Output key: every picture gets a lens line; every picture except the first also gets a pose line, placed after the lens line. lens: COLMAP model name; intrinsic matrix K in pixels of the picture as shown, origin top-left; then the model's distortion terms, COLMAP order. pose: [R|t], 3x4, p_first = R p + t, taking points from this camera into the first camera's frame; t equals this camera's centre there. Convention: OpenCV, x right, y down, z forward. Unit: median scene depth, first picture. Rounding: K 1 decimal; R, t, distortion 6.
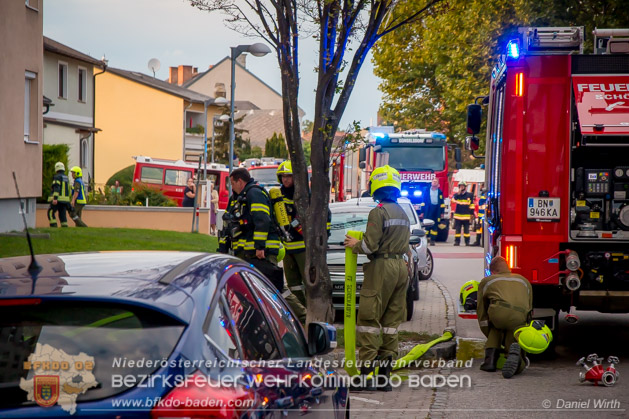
lens RADIAL K [[1929.9, 0, 303.9], [0, 1929.9, 210.3], [0, 0, 1]] dist [0.528830, 1.849281]
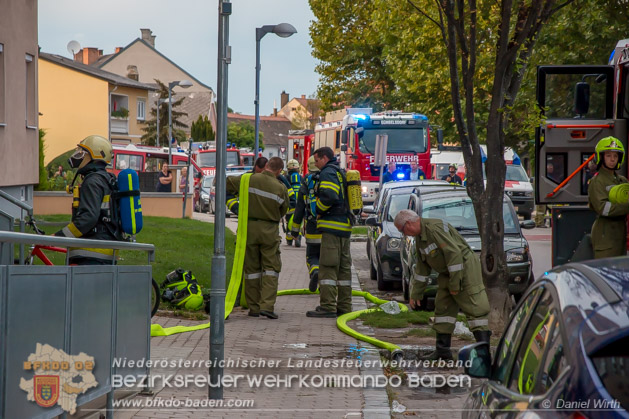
lens RADIAL K [[1929.9, 0, 303.9], [0, 1929.9, 210.3], [0, 0, 1]] dist [0.528830, 1.849281]
pose [[0.998039, -0.012452, 0.061343, -0.063373], [0.011891, 0.999884, 0.009506, -0.001217], [-0.061454, -0.008758, 0.998071, 0.021308]]
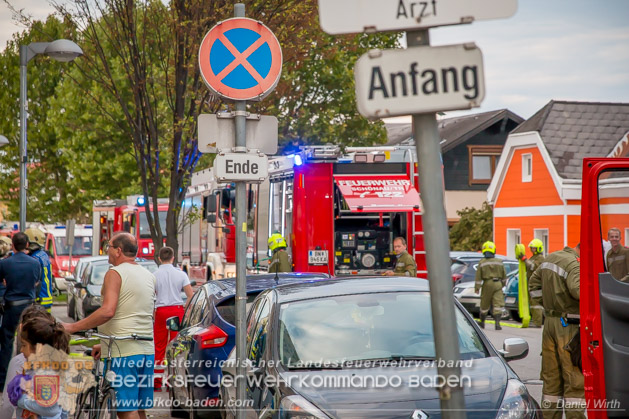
lens RADIAL K [[1972.2, 0, 314.5], [0, 1972.2, 209.5], [0, 0, 1]] dist [0.005468, 0.202949]
pose [[0.969587, -0.021131, 0.243835, -0.125305], [0.028589, 0.999224, -0.027090, 0.001681], [-0.243073, 0.033237, 0.969438, -0.264578]]
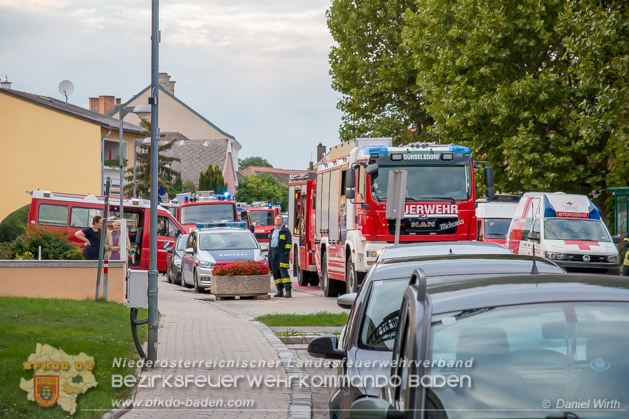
lens RADIAL K [[1929.9, 0, 303.9], [0, 1929.9, 210.3], [0, 0, 1]] dist [0.528830, 1.849281]
pose [[0.999231, -0.014044, 0.036622, -0.013779], [0.014822, 0.999669, -0.021043, -0.004086], [-0.036314, 0.021570, 0.999108, 0.396018]]
